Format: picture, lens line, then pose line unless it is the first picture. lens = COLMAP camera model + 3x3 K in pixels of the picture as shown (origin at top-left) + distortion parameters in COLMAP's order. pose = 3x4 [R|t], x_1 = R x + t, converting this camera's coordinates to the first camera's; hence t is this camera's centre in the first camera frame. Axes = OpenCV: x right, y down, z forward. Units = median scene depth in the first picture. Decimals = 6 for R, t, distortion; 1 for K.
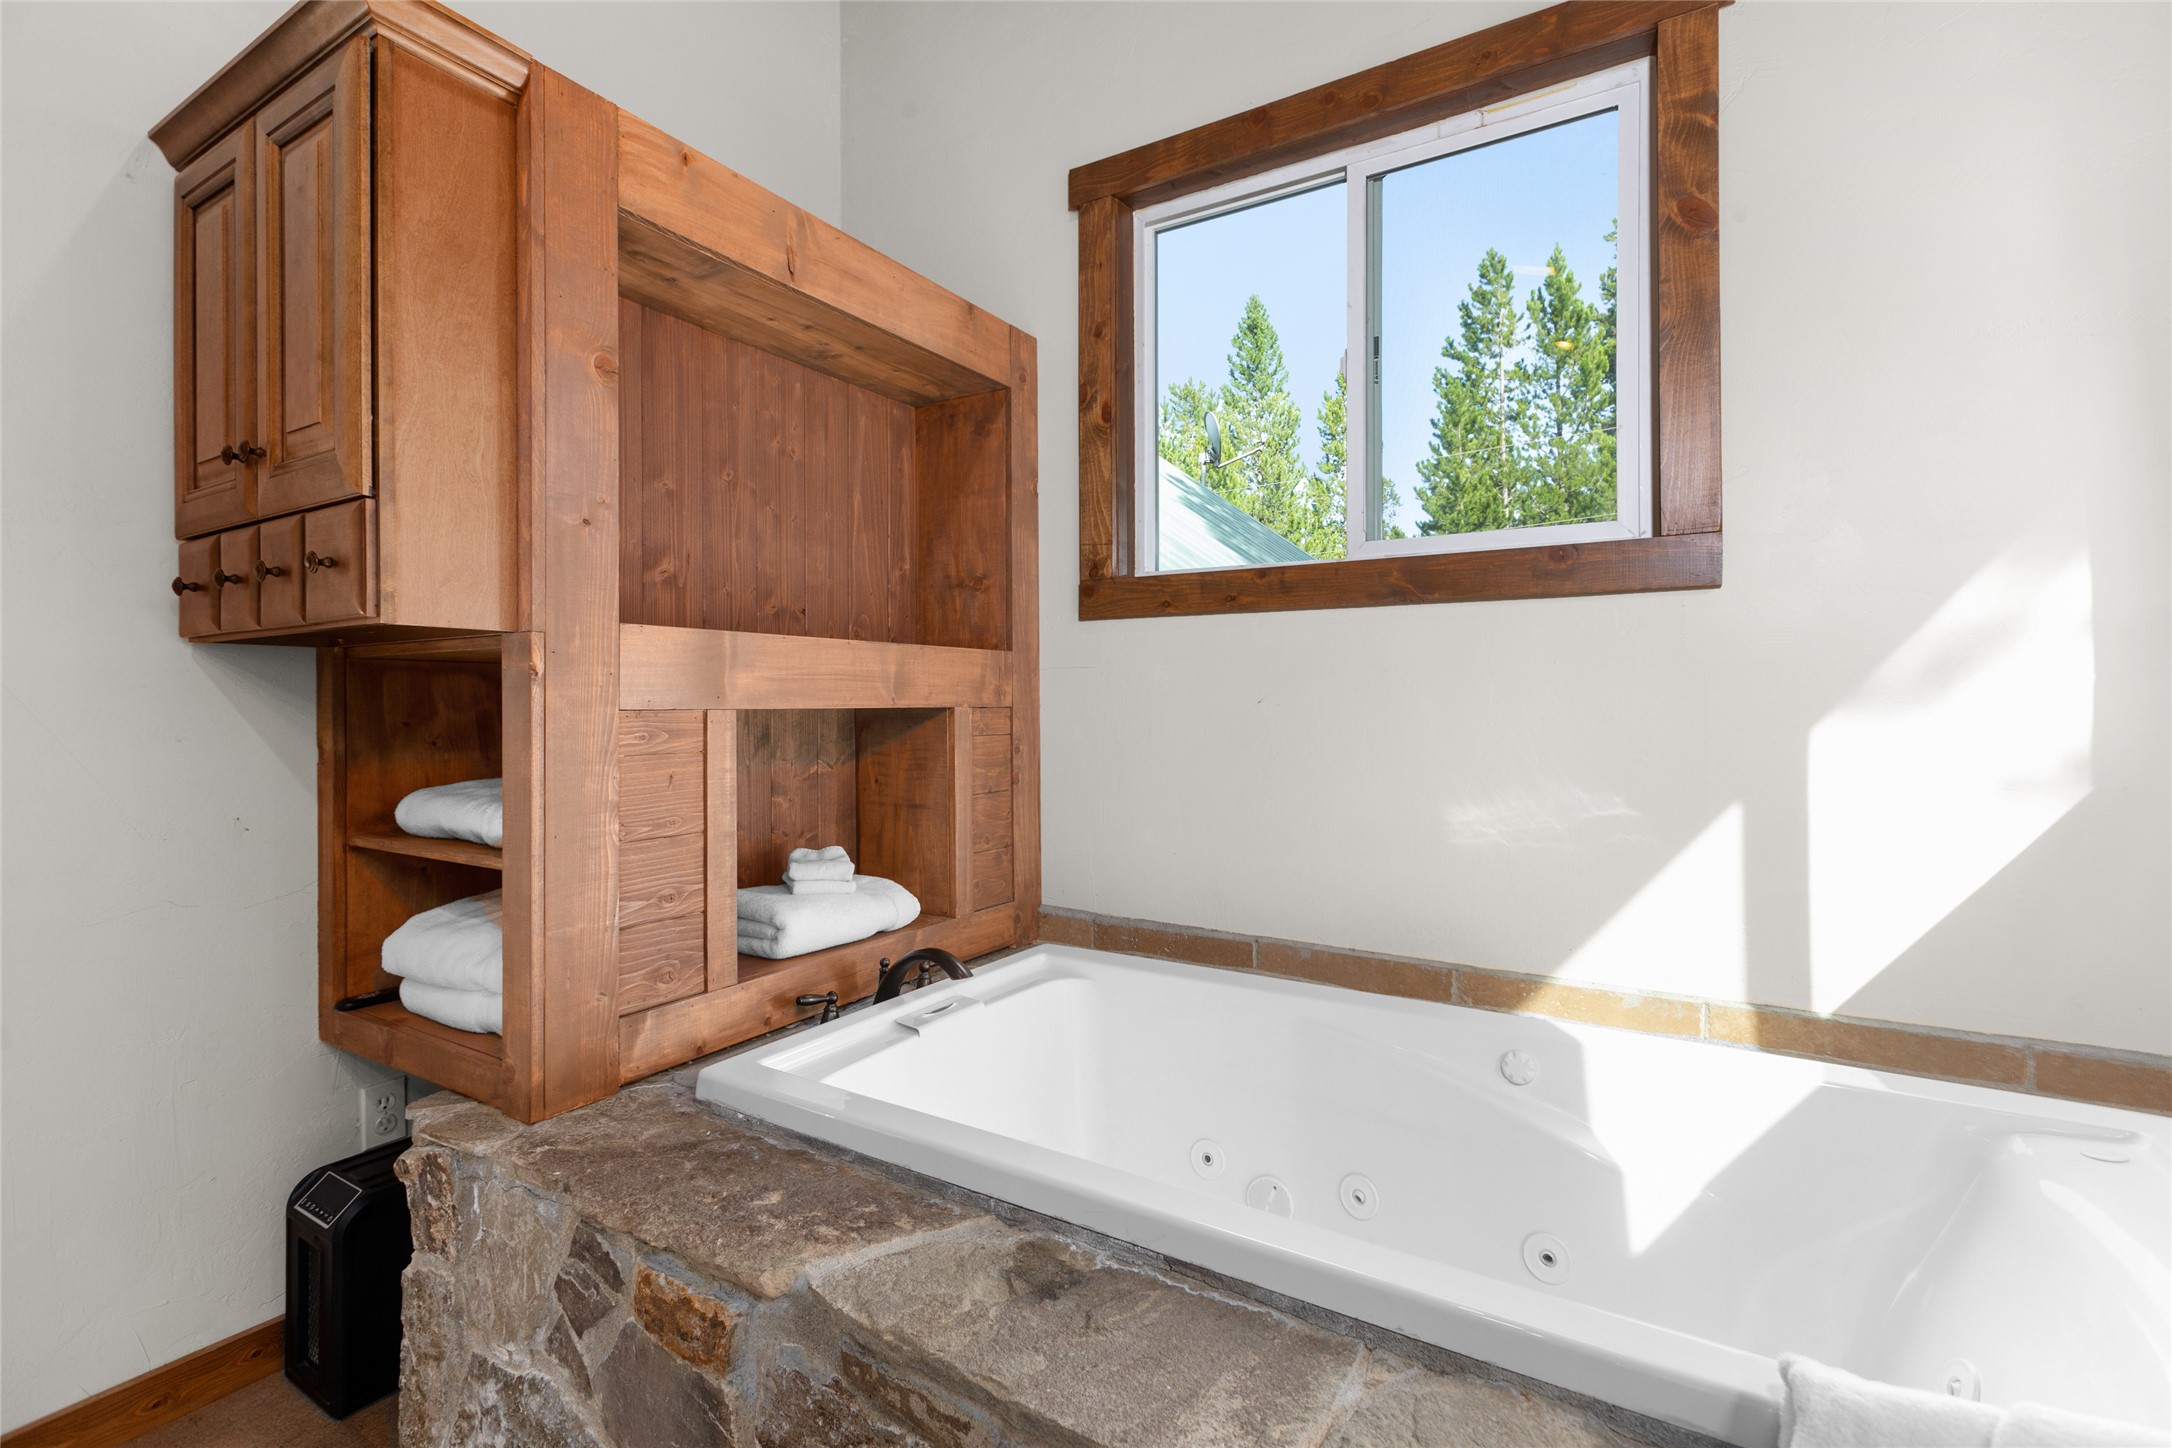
lens RADIAL K [[980.5, 0, 1098.6], [0, 980.5, 706.4], [0, 0, 1]] dist [0.004143, 0.000198]
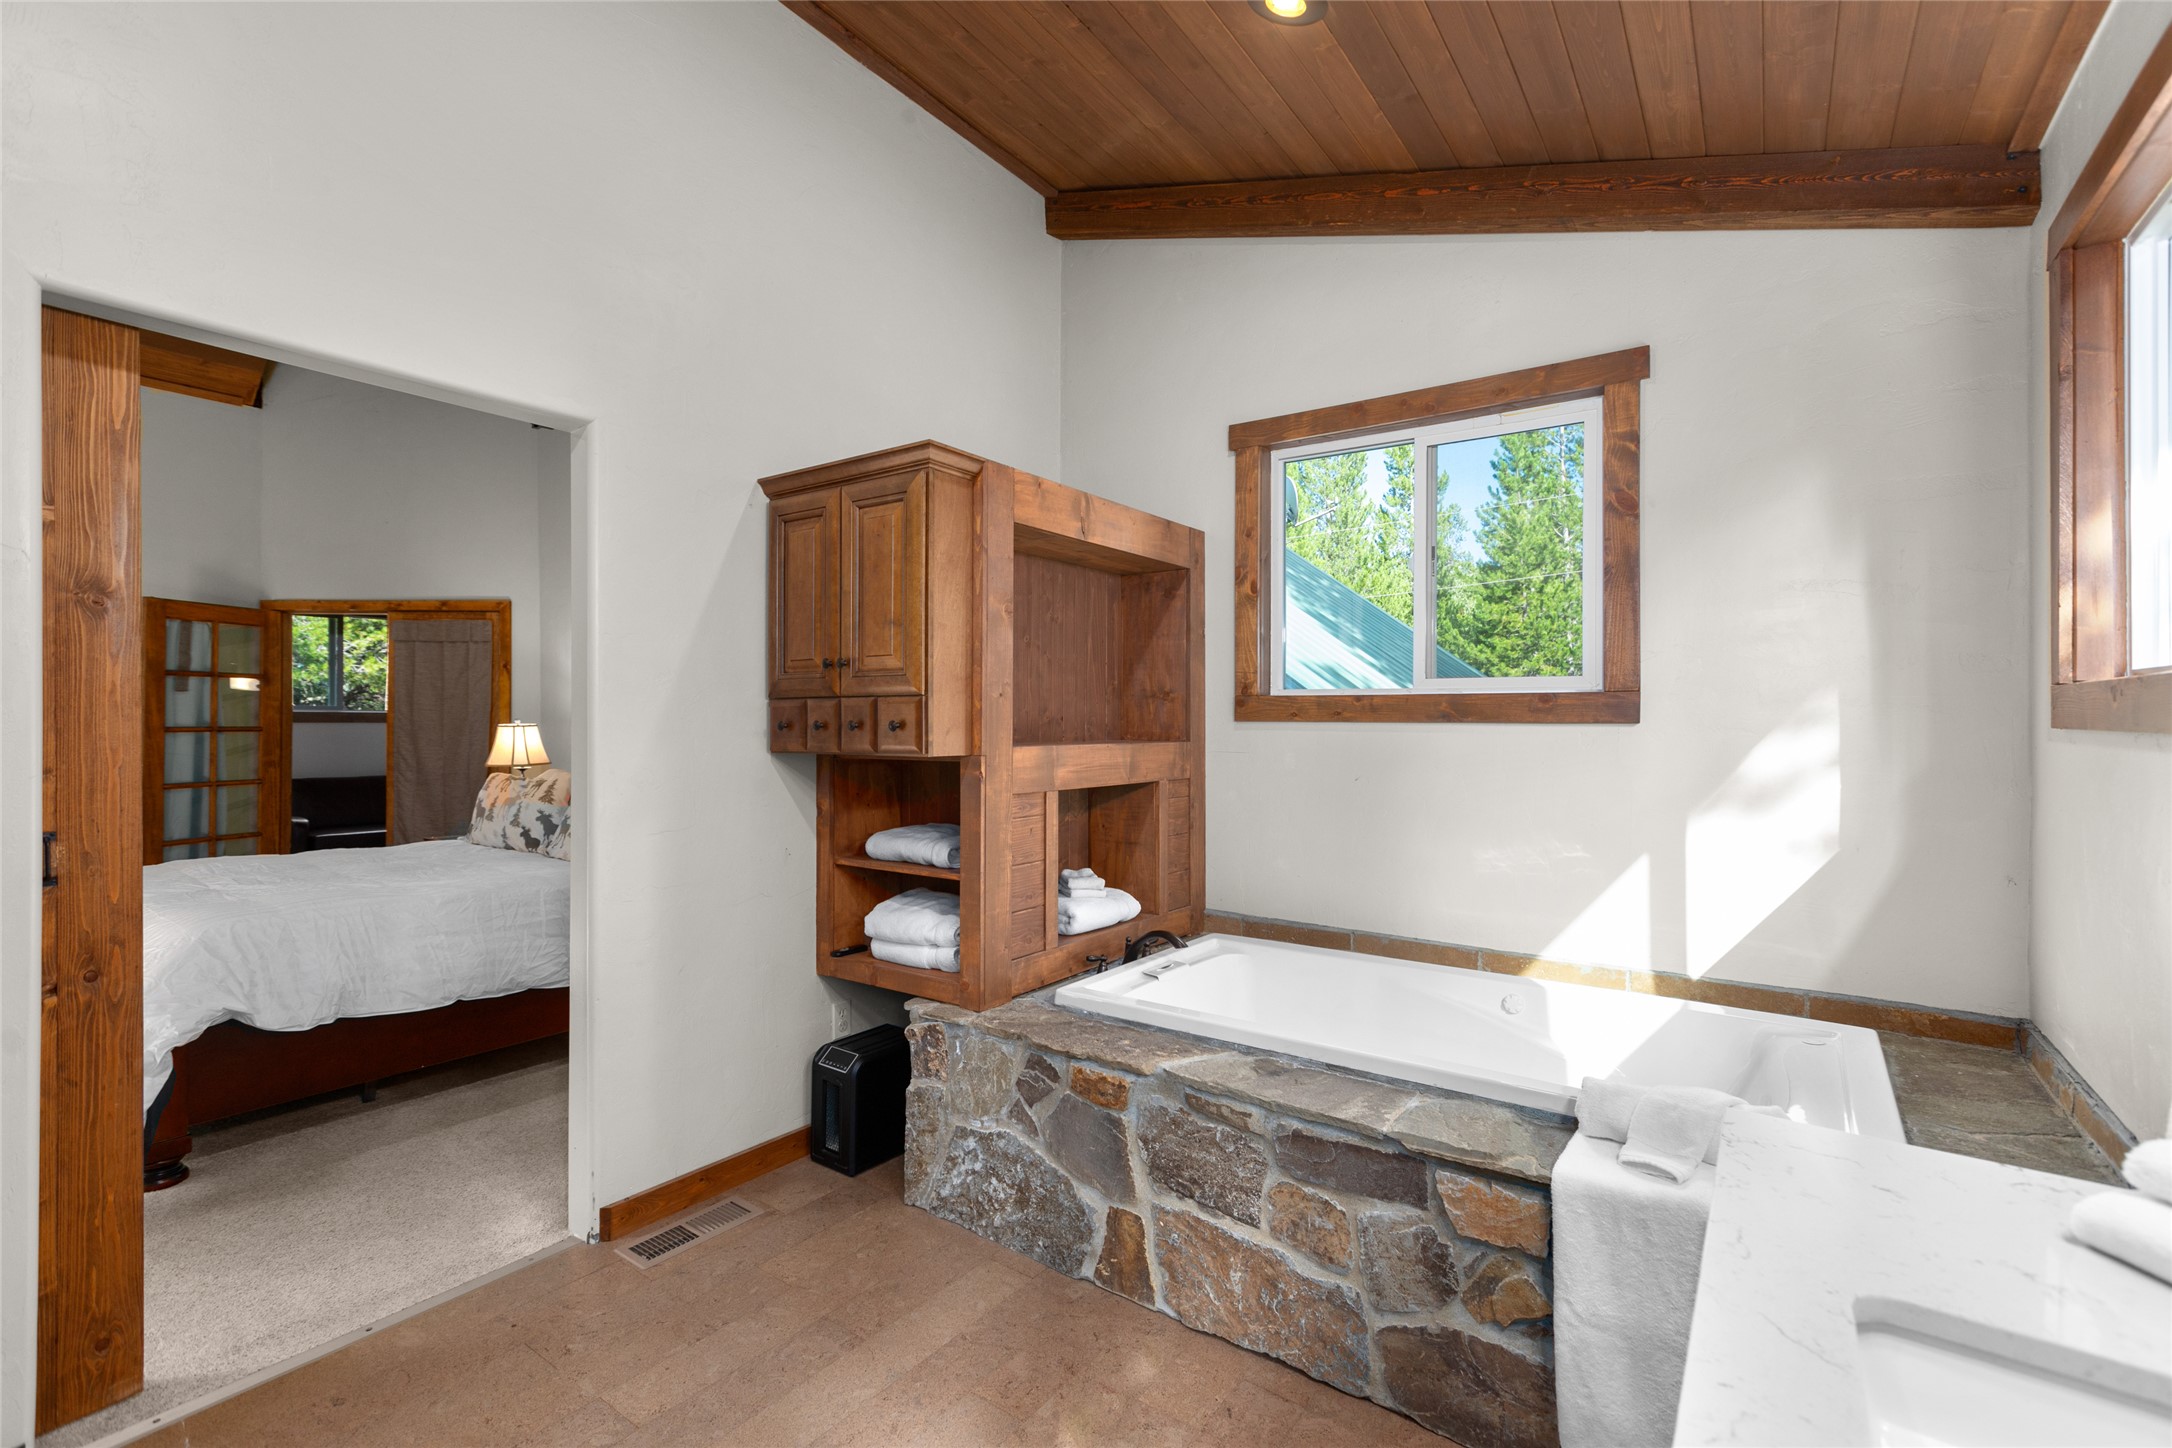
lens RADIAL K [[974.3, 0, 1100.1], [0, 974.3, 724.9], [0, 0, 1]] dist [0.008026, -0.003237]
pose [[0.998111, 0.007023, -0.061033, -0.189219], [-0.007094, 0.999974, -0.000937, -0.112268], [0.061025, 0.001368, 0.998135, -0.734158]]
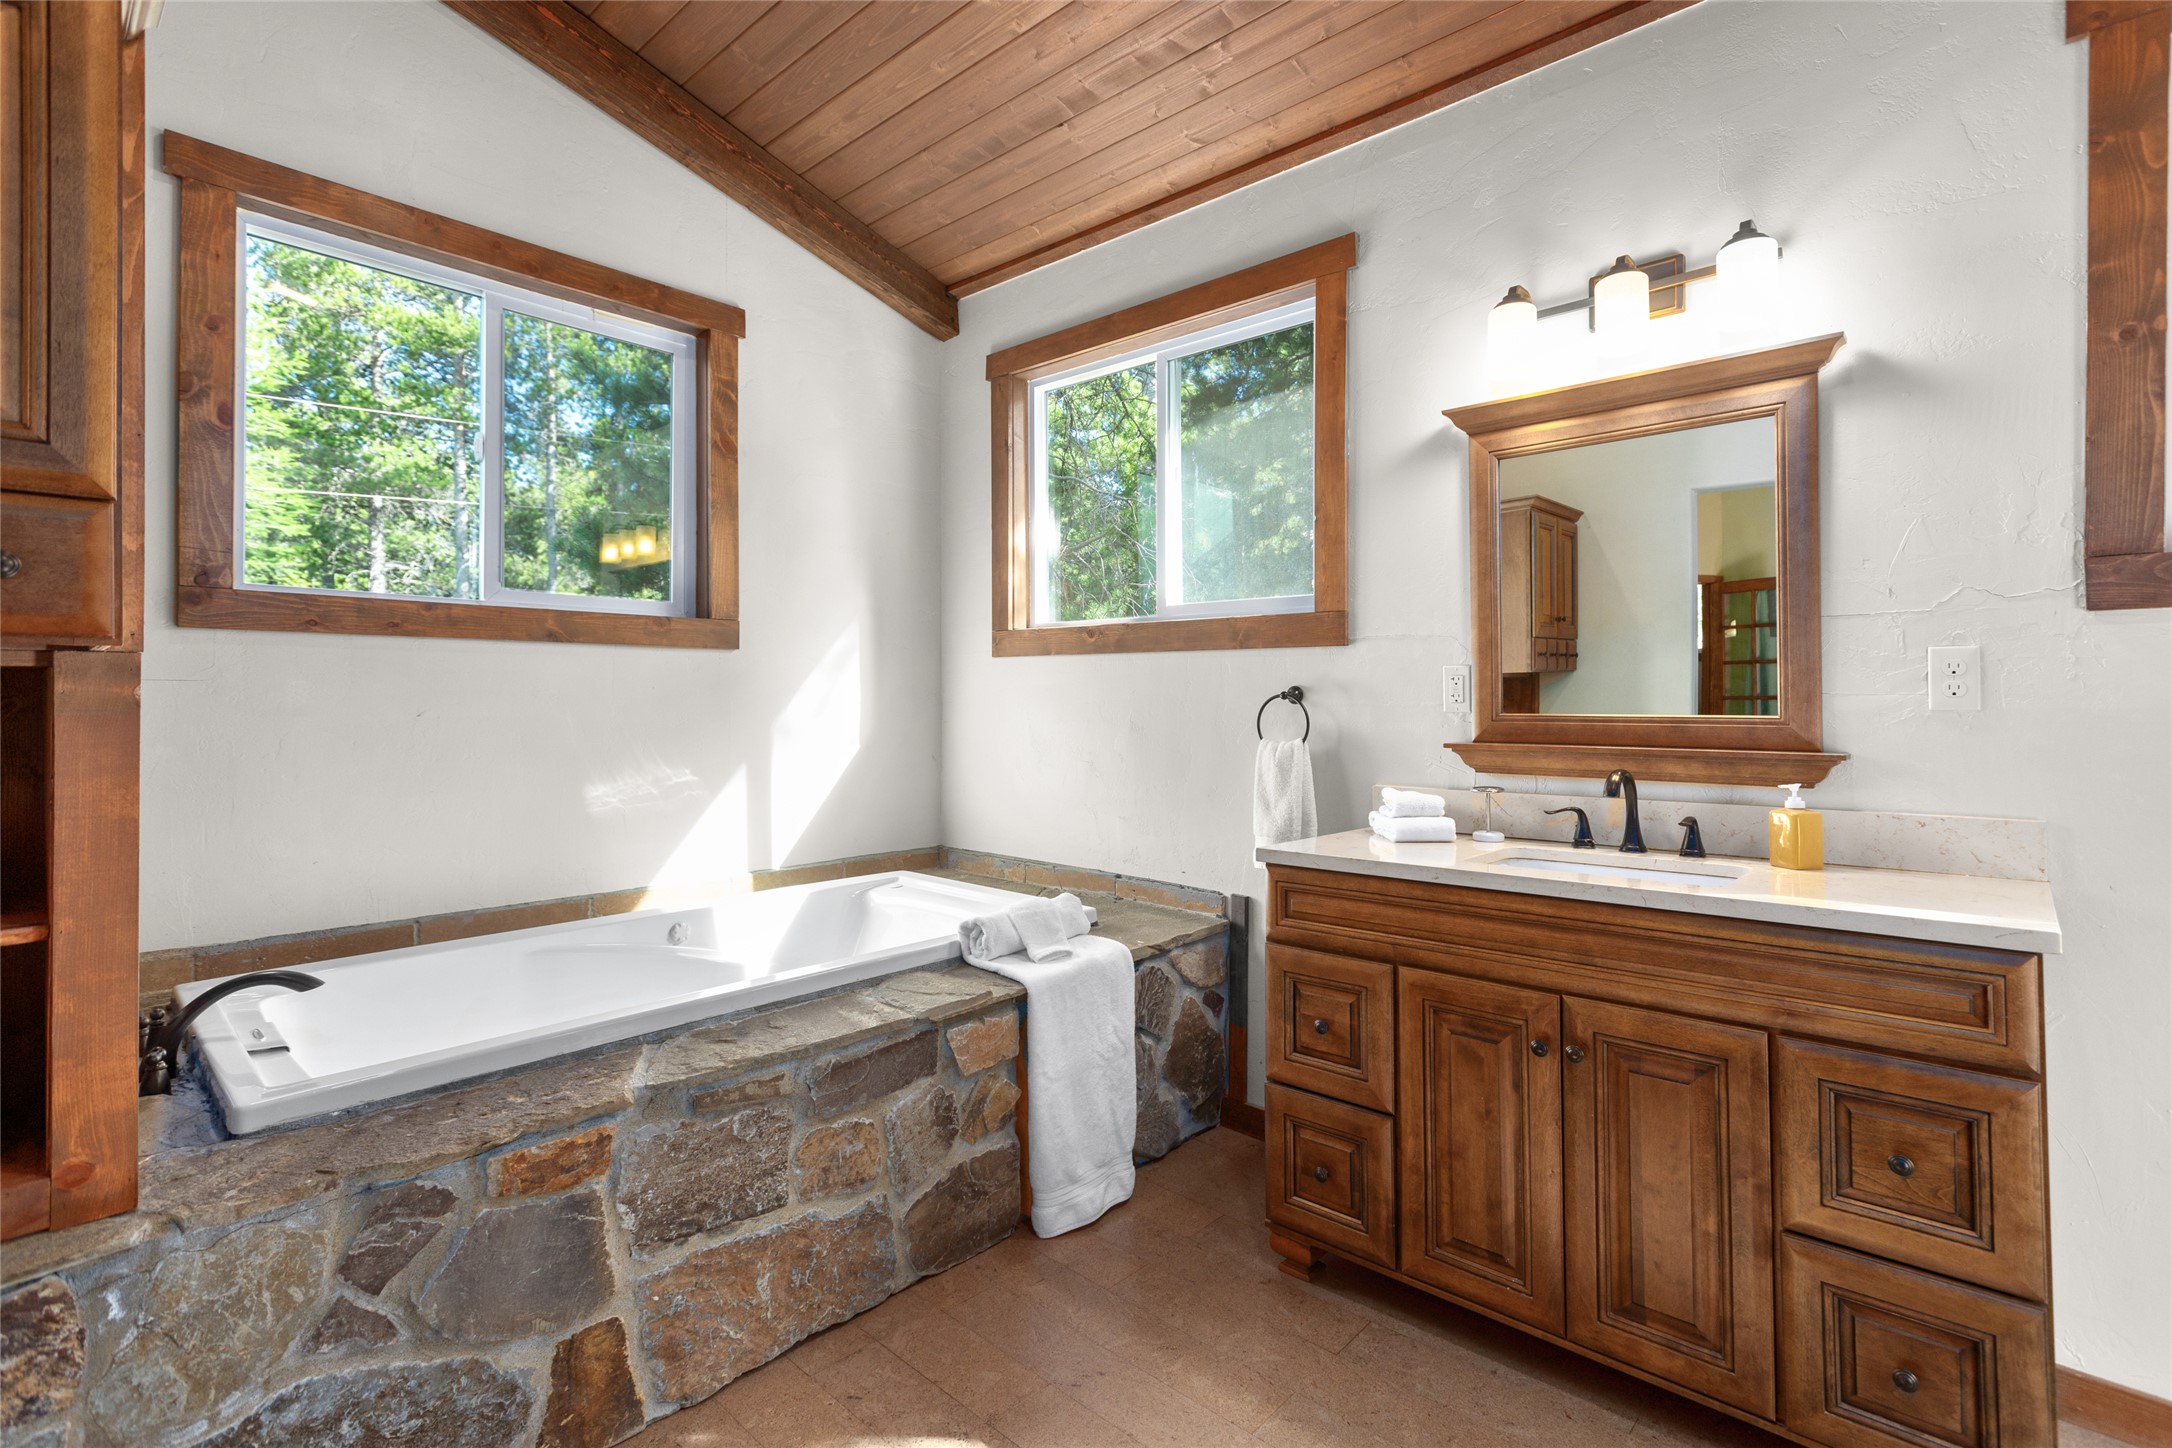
lens RADIAL K [[985.8, 0, 1113.8], [0, 985.8, 682.7], [0, 0, 1]] dist [0.000064, -0.000371]
pose [[0.177171, 0.016789, 0.984037, -1.070596], [0.006390, 0.999814, -0.018208, -0.021732], [-0.984159, 0.009514, 0.177031, -0.023473]]
